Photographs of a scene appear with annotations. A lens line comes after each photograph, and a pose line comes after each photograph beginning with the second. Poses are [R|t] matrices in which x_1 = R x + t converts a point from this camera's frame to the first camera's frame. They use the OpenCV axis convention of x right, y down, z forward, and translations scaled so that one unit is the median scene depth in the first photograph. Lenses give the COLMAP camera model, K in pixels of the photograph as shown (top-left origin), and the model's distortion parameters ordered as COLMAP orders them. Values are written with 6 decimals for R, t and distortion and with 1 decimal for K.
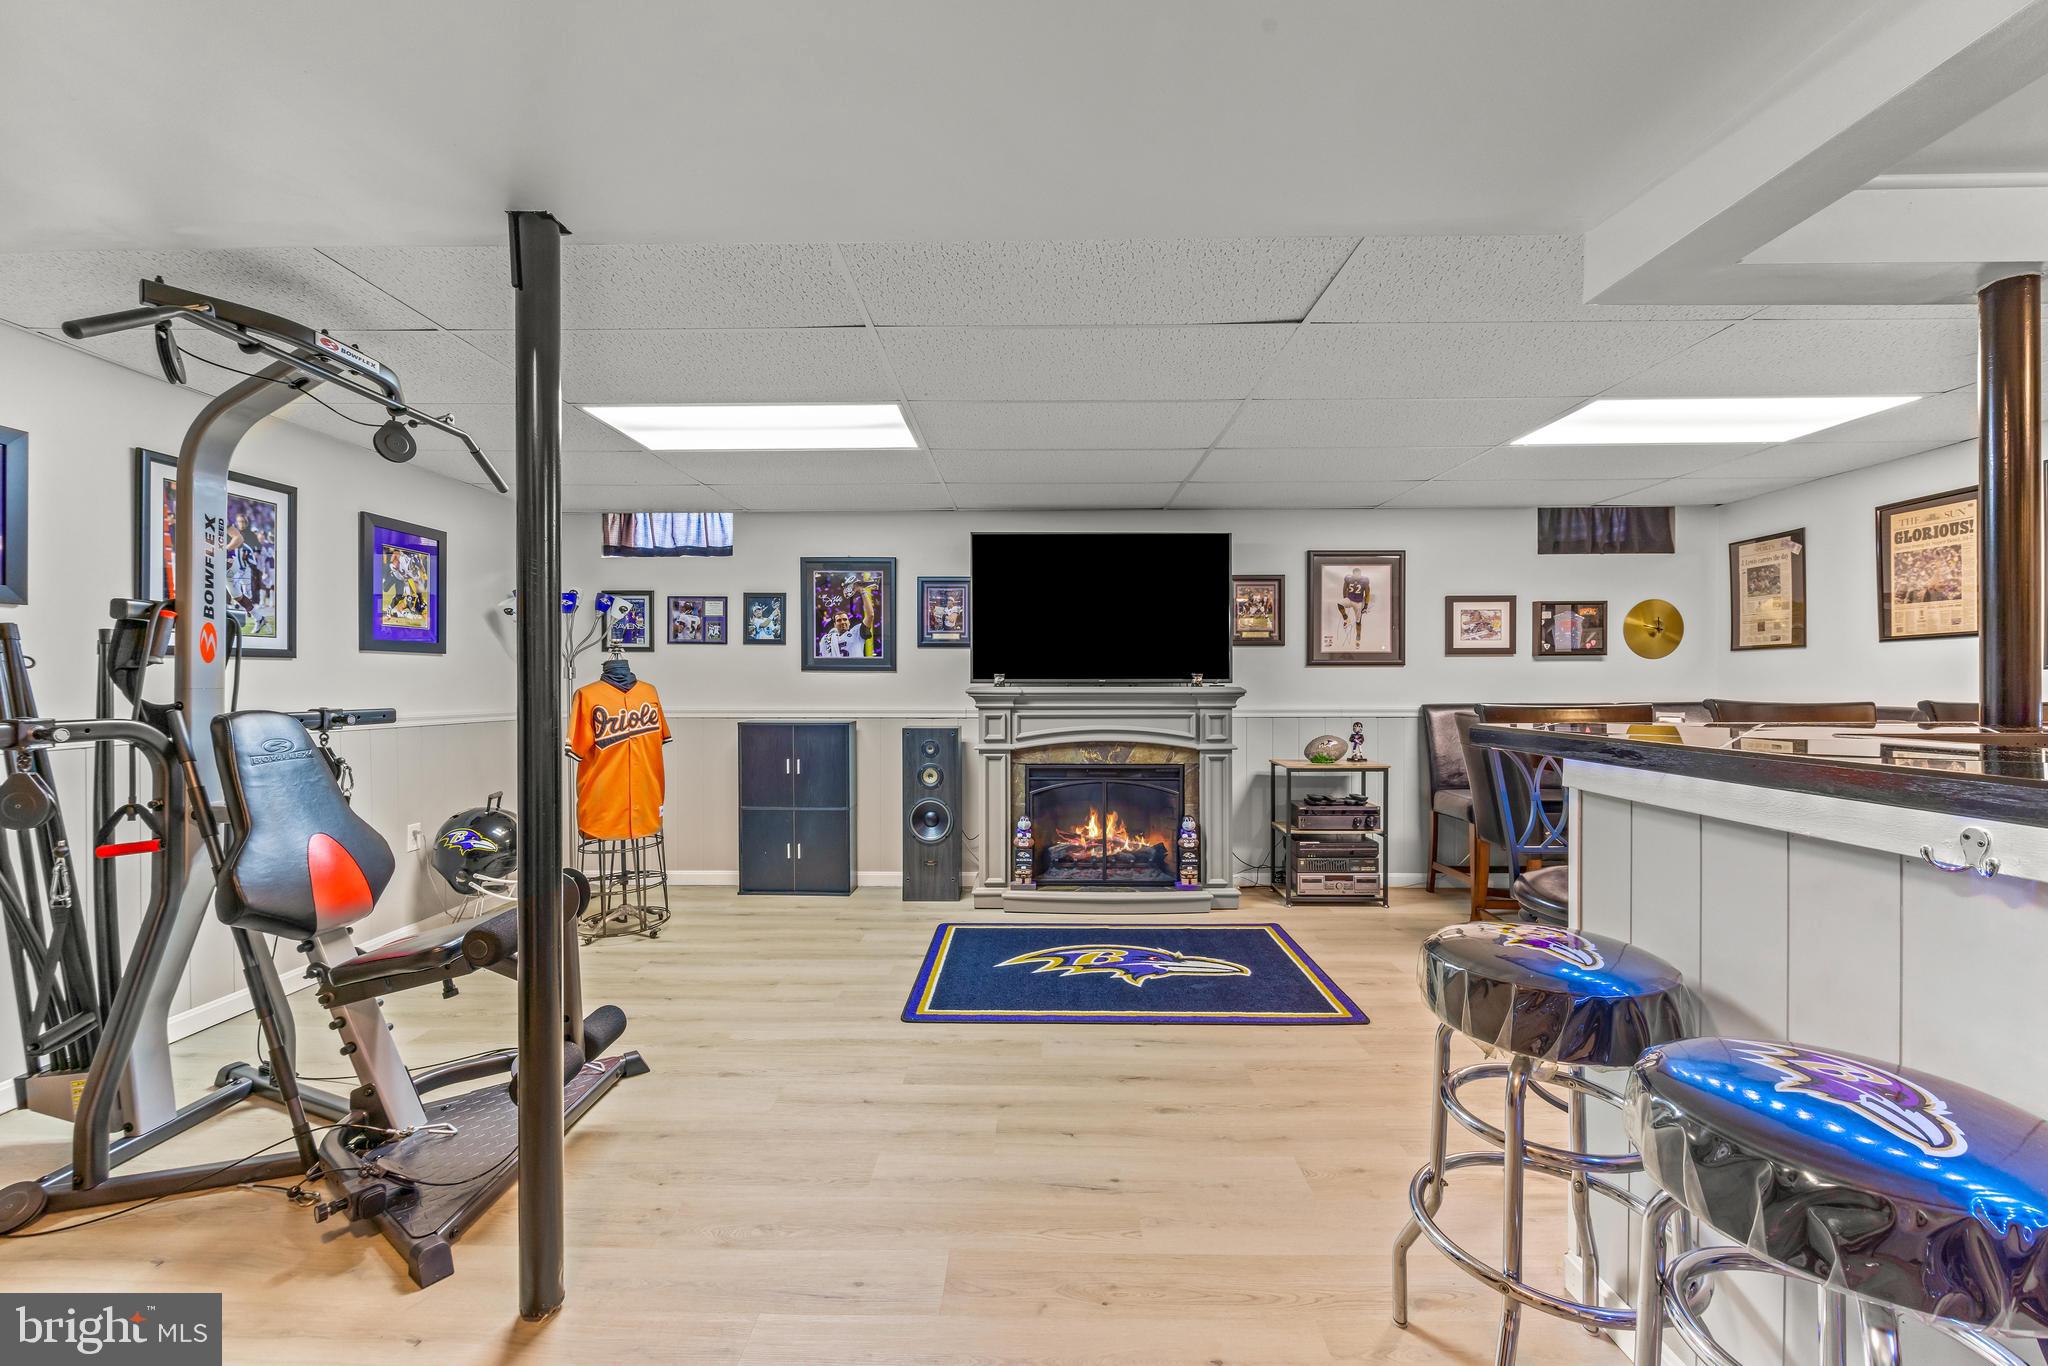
lens RADIAL K [[820.7, 0, 1024.0], [0, 820.7, 683.0], [0, 0, 1]] dist [-0.002556, -0.000021]
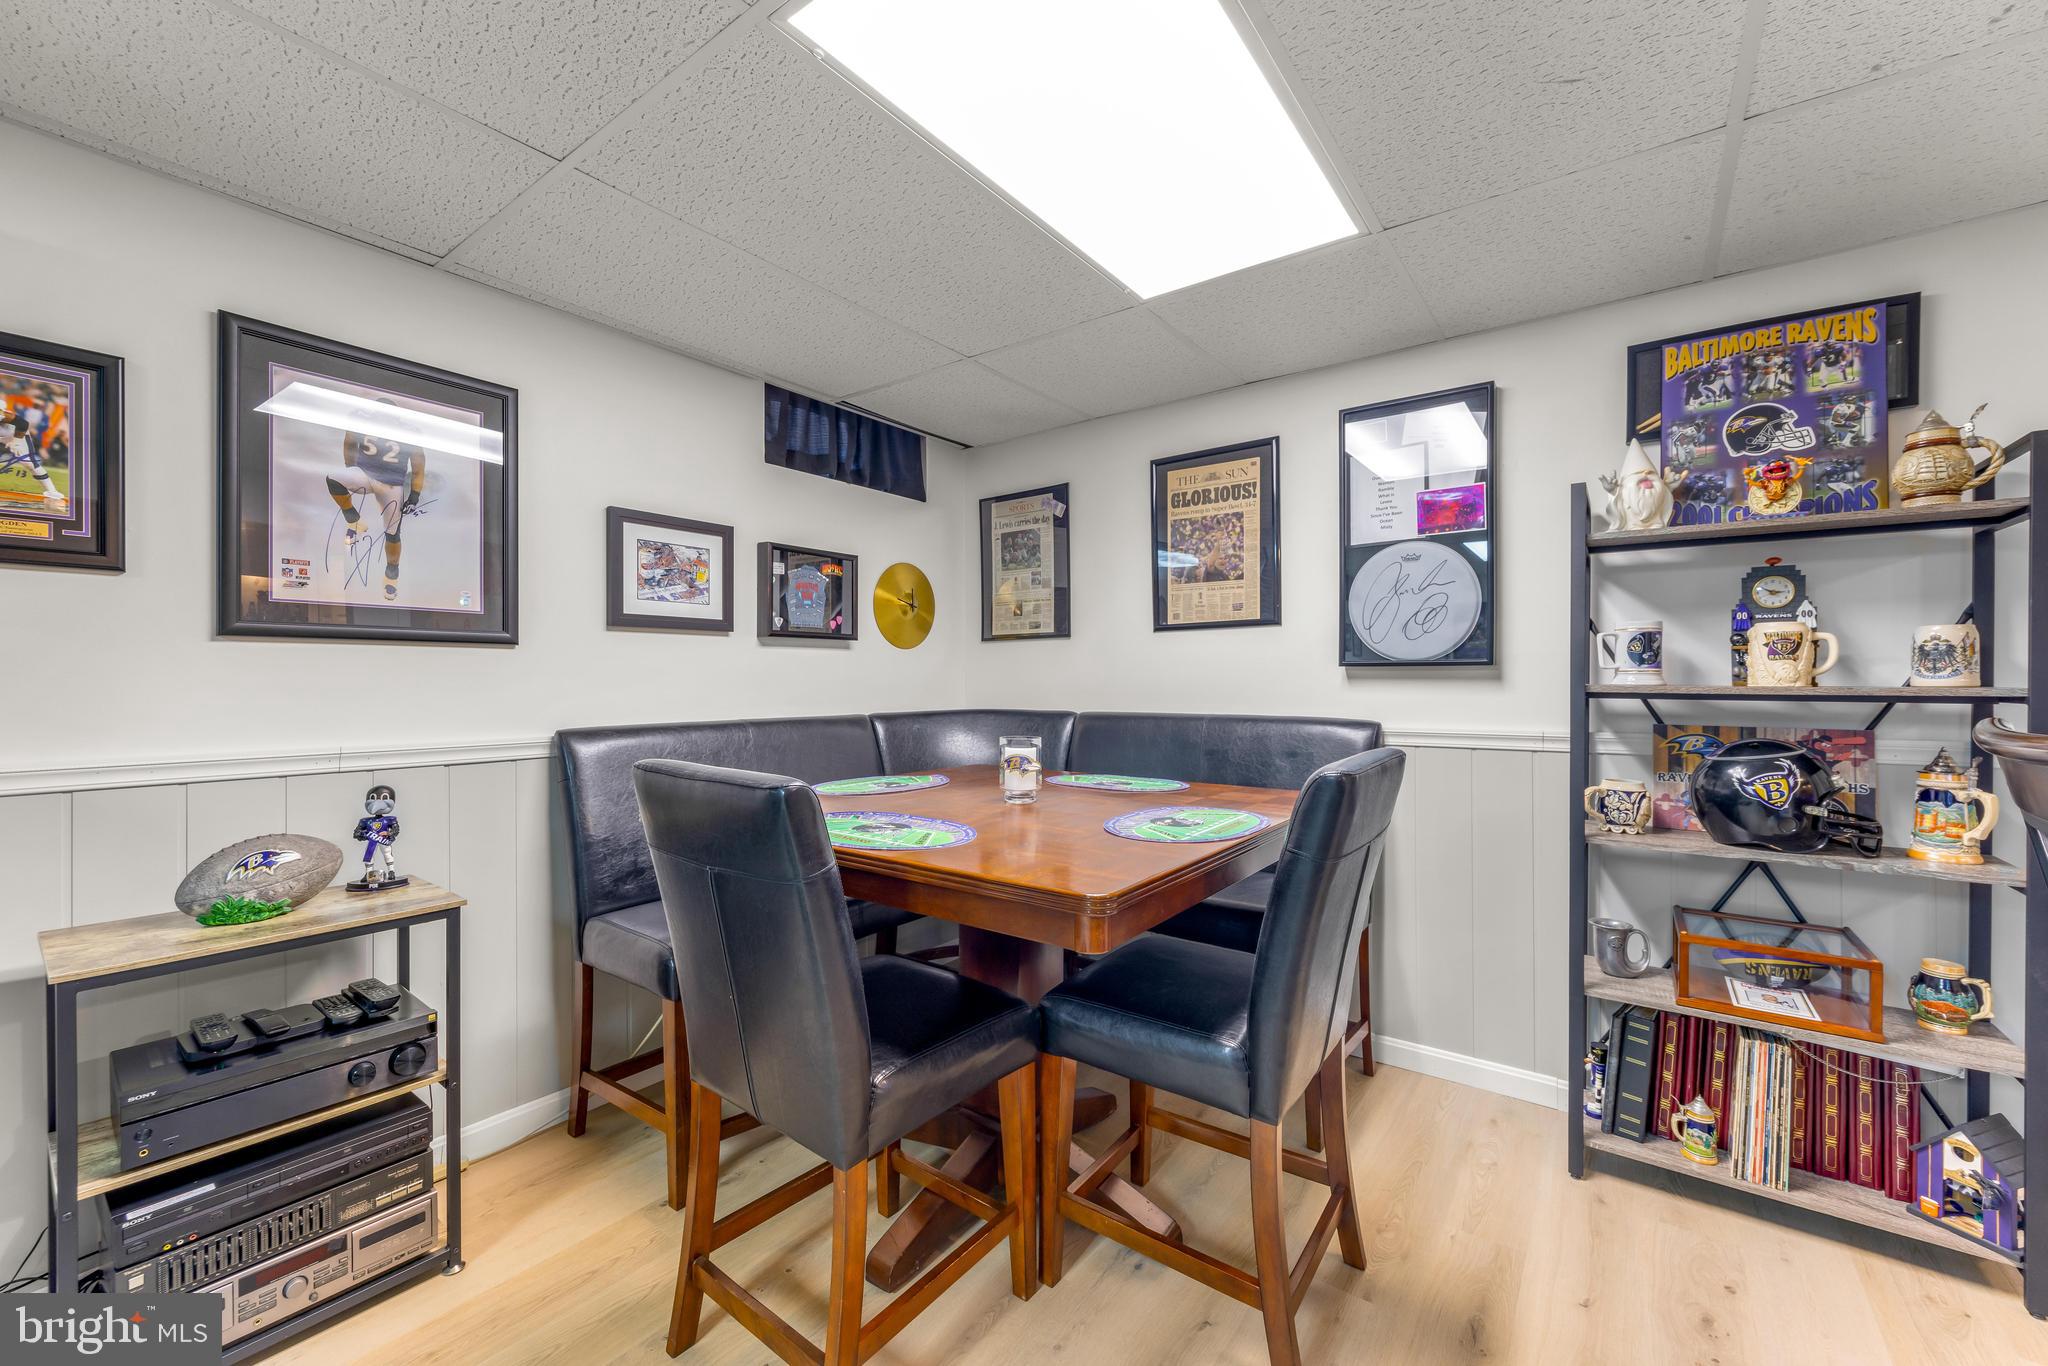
lens RADIAL K [[820.7, 0, 1024.0], [0, 820.7, 683.0], [0, 0, 1]] dist [-0.002556, -0.000021]
pose [[0.582042, -0.000701, 0.813158, 0.267562], [0.001664, 0.999999, -0.000329, 0.000090], [-0.813157, 0.001545, 0.582042, 0.526503]]
